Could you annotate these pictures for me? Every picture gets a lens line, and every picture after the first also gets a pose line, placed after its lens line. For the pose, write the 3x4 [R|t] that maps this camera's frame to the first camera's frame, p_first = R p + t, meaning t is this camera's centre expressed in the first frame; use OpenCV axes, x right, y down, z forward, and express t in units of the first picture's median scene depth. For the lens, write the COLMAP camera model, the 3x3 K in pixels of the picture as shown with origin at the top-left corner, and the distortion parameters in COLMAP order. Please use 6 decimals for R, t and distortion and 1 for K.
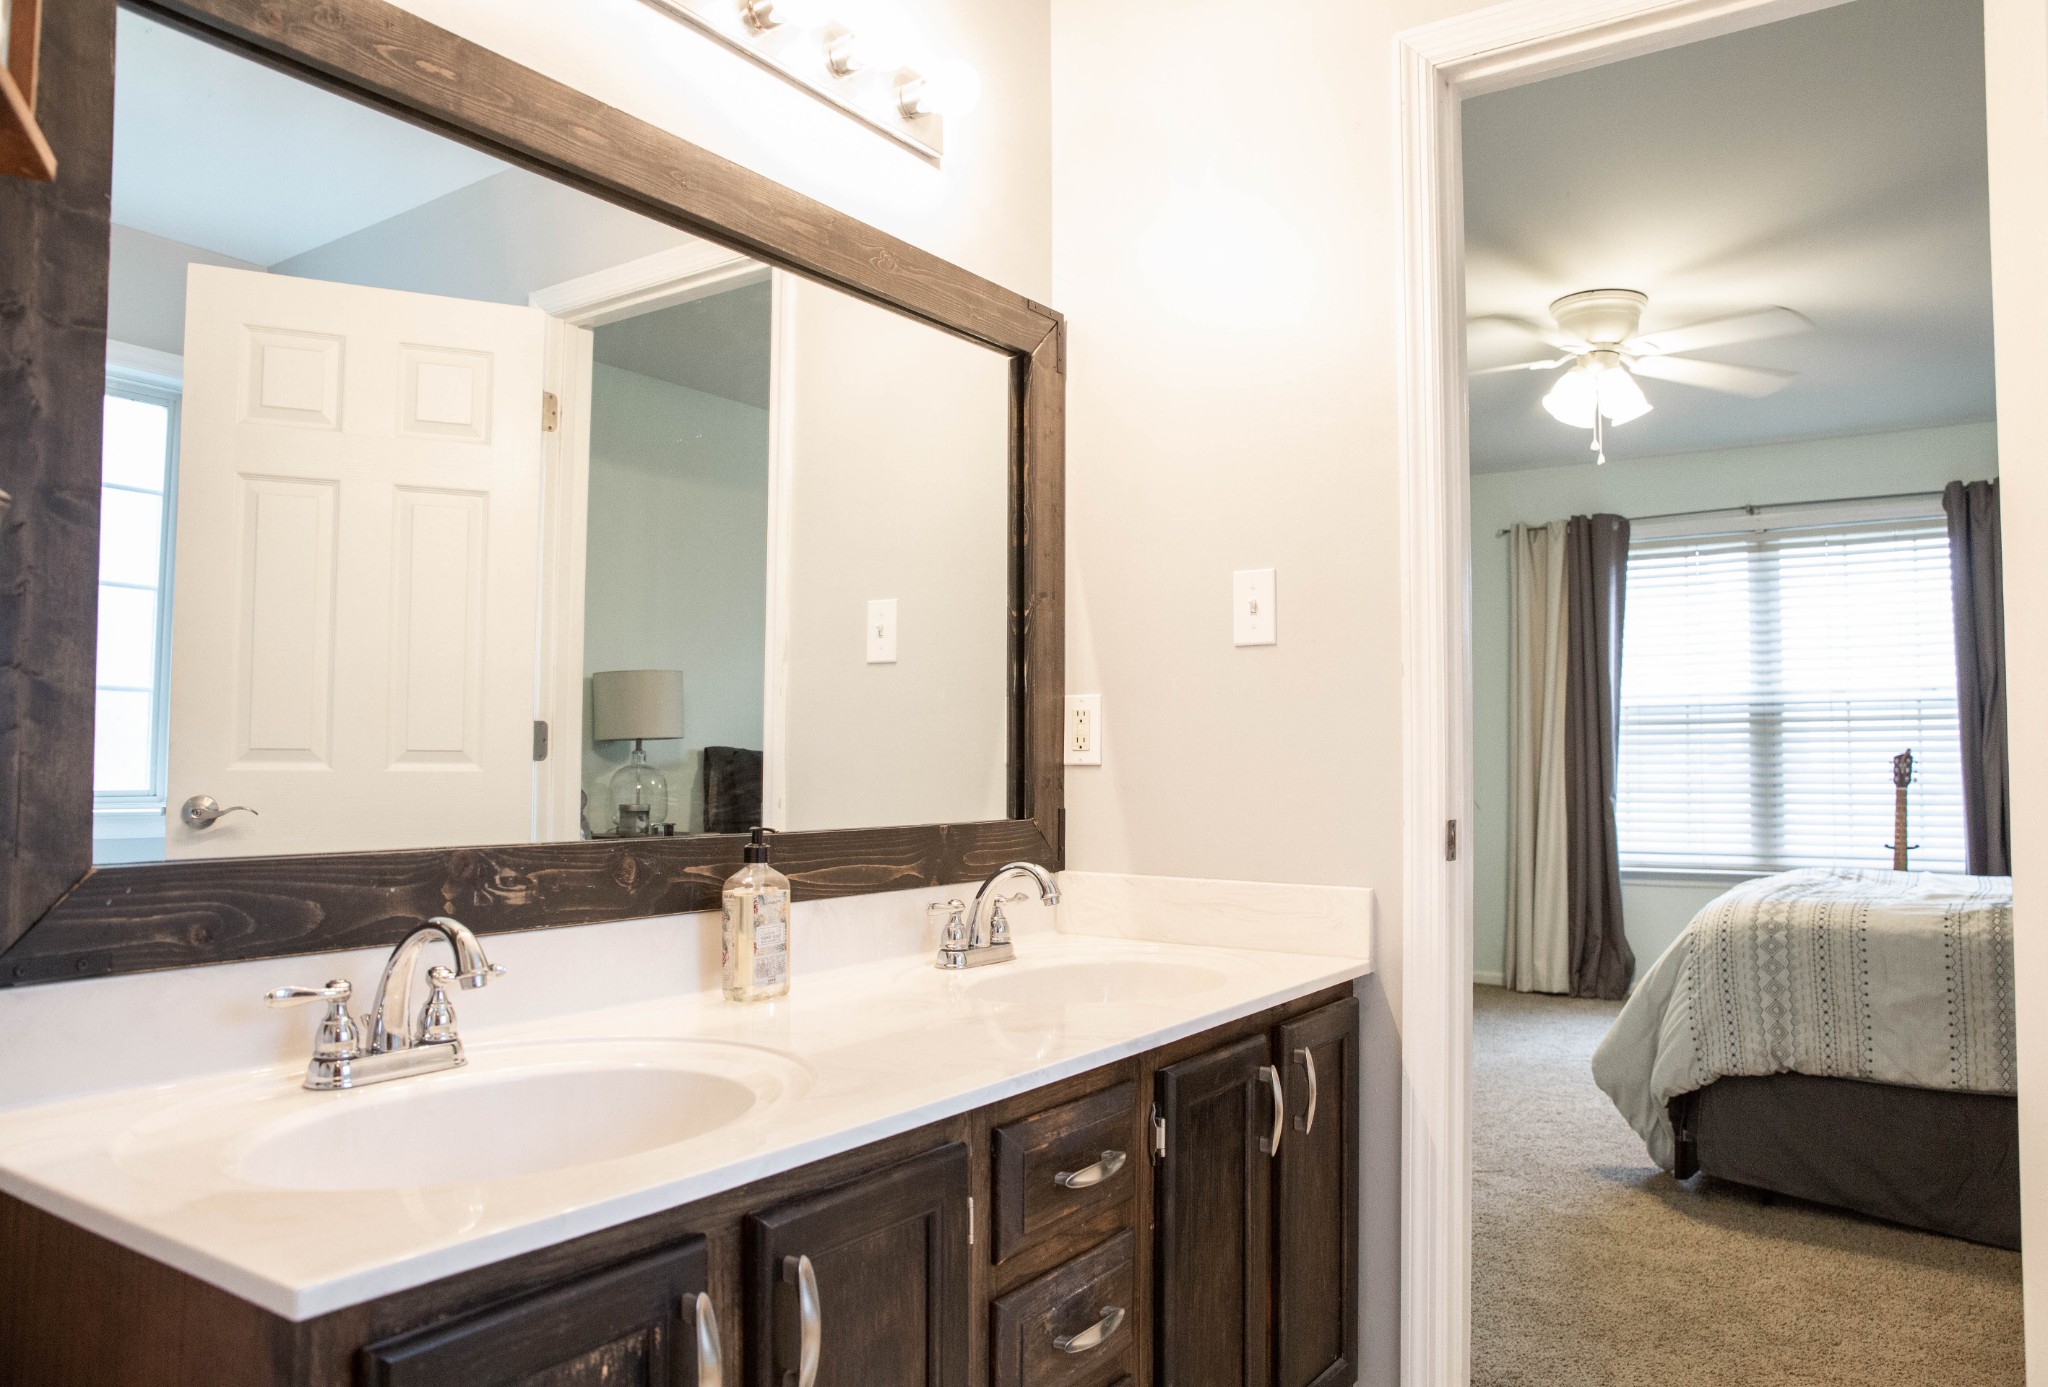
lens RADIAL K [[1428.2, 0, 1026.9], [0, 1428.2, 687.2], [0, 0, 1]] dist [-0.072349, 0.001806]
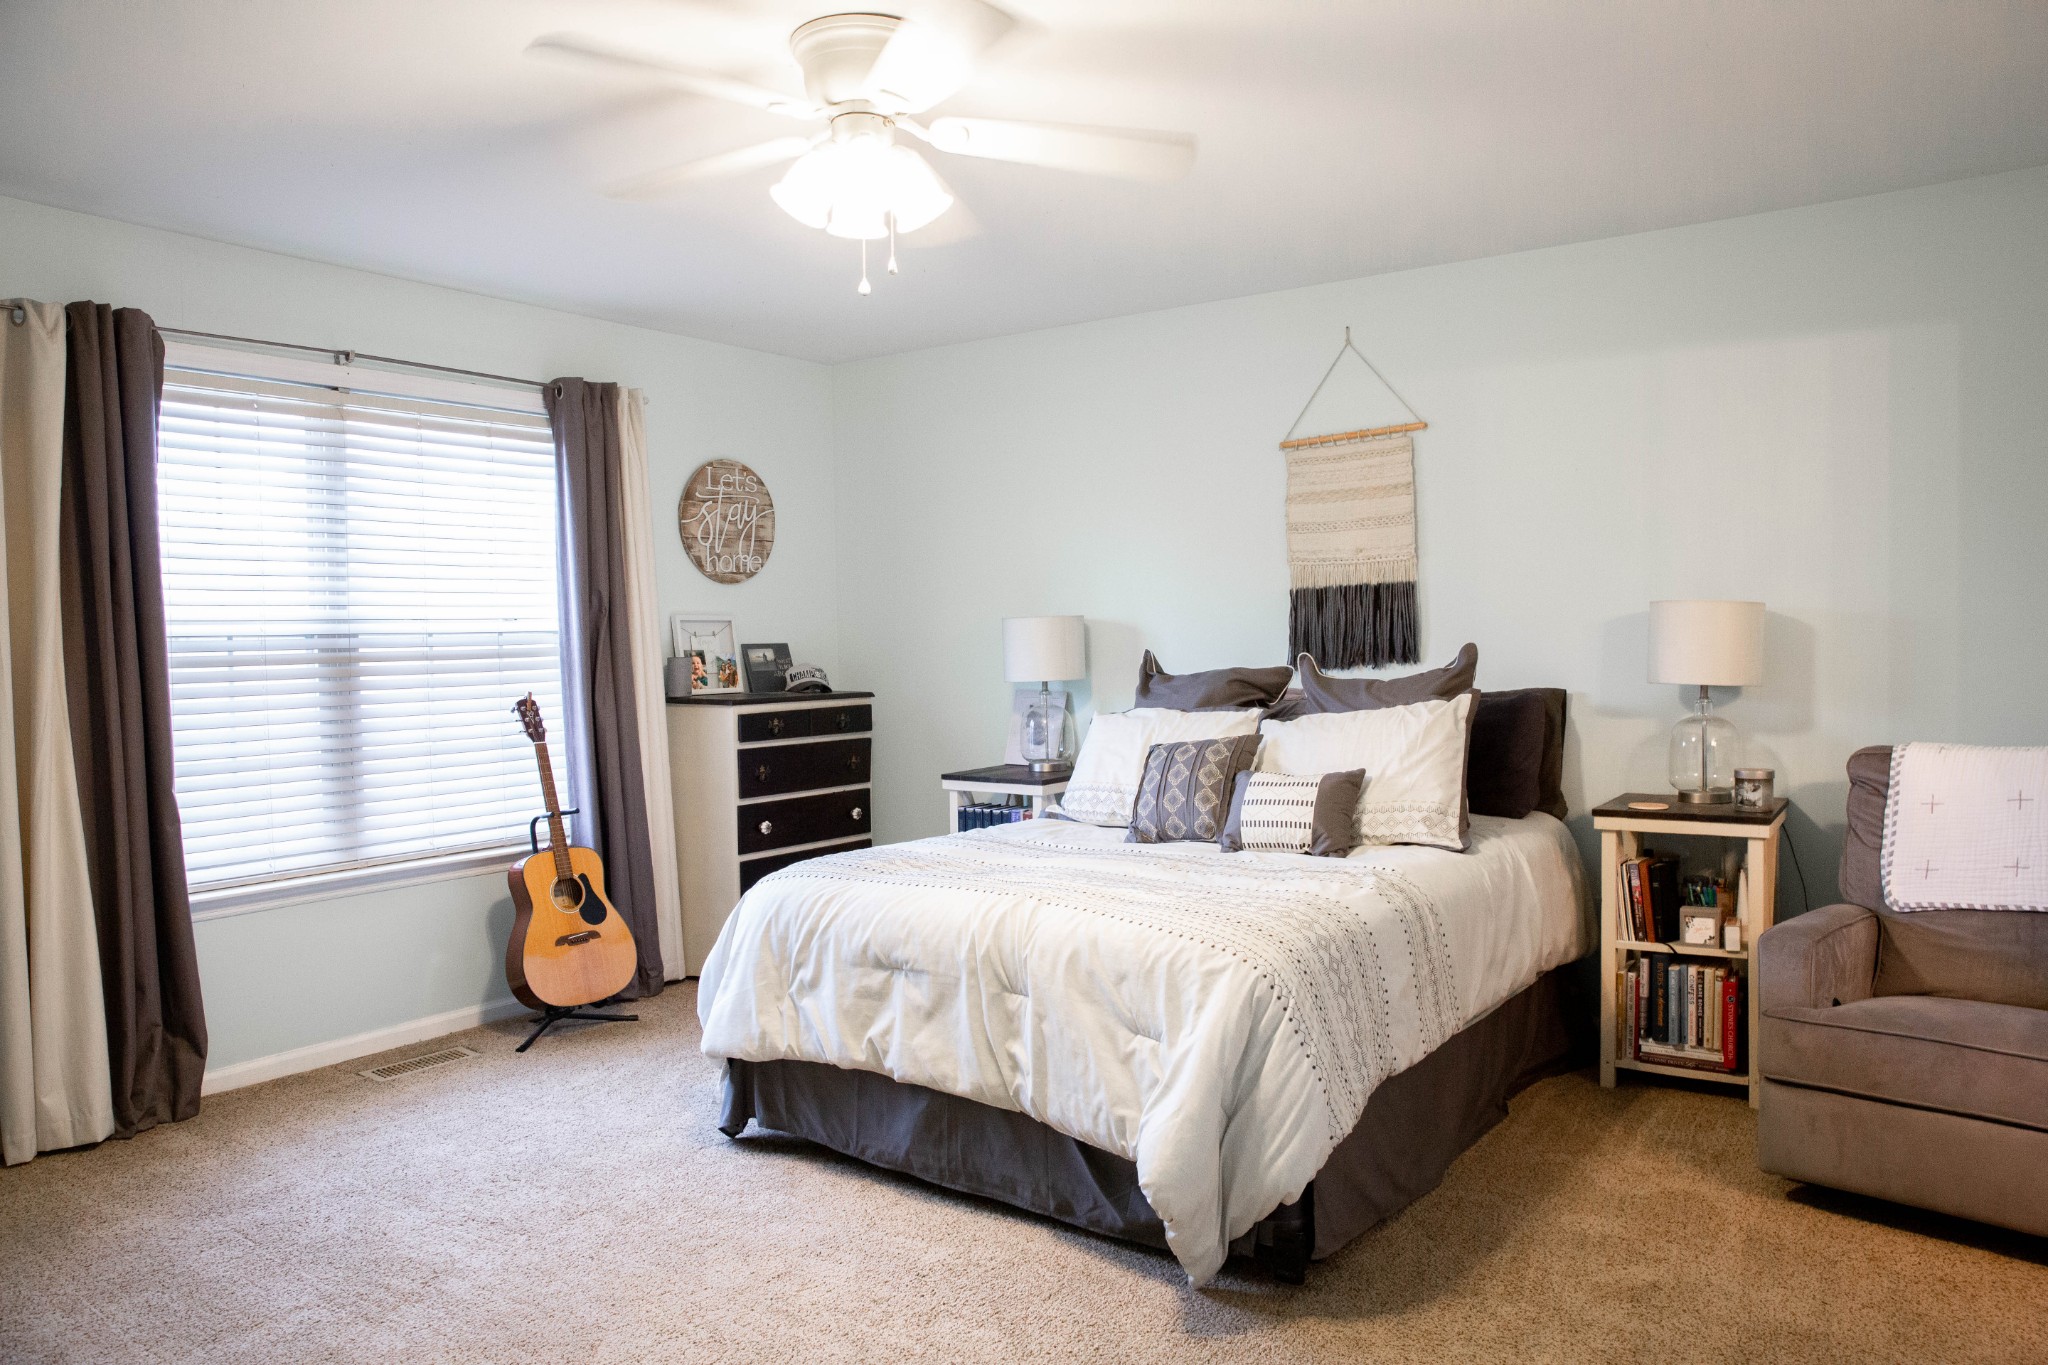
lens RADIAL K [[1412.0, 0, 1023.3], [0, 1412.0, 684.1], [0, 0, 1]] dist [-0.066379, 0.037527]
pose [[0.038138, -0.035272, 0.998650, -0.165660], [-0.033463, 0.998771, 0.036554, -0.000896], [-0.998712, -0.034812, 0.036911, 0.631541]]
